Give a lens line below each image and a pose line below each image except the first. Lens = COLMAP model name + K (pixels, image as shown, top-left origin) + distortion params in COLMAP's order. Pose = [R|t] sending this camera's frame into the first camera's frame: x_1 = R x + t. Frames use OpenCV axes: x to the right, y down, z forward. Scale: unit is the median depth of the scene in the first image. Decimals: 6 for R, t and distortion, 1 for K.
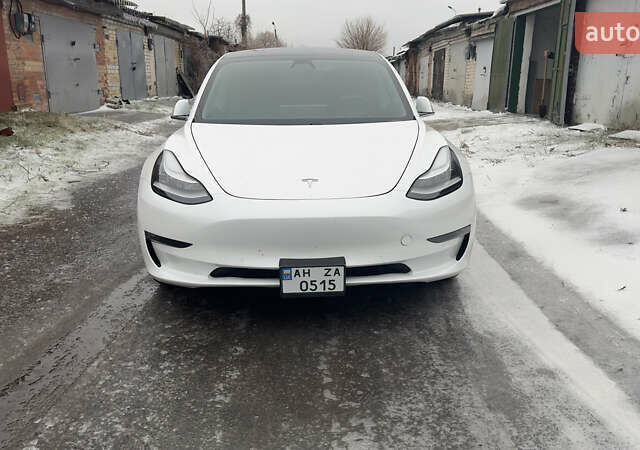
lens RADIAL K [[560.3, 0, 320.0], [0, 560.3, 225.0], [0, 0, 1]] dist [0.131773, -0.235088]
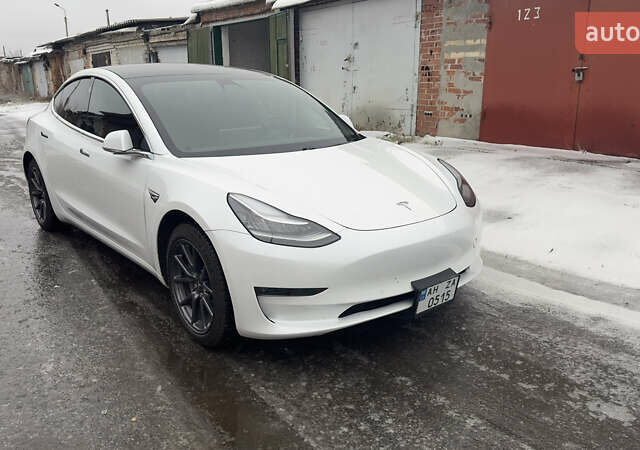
lens RADIAL K [[551.1, 0, 321.0], [0, 551.1, 234.8], [0, 0, 1]] dist [0.160766, -0.328948]
pose [[0.790278, -0.169713, 0.588777, -0.722347], [0.159101, 0.984756, 0.070302, -0.113567], [-0.591732, 0.038117, 0.805233, 0.249186]]
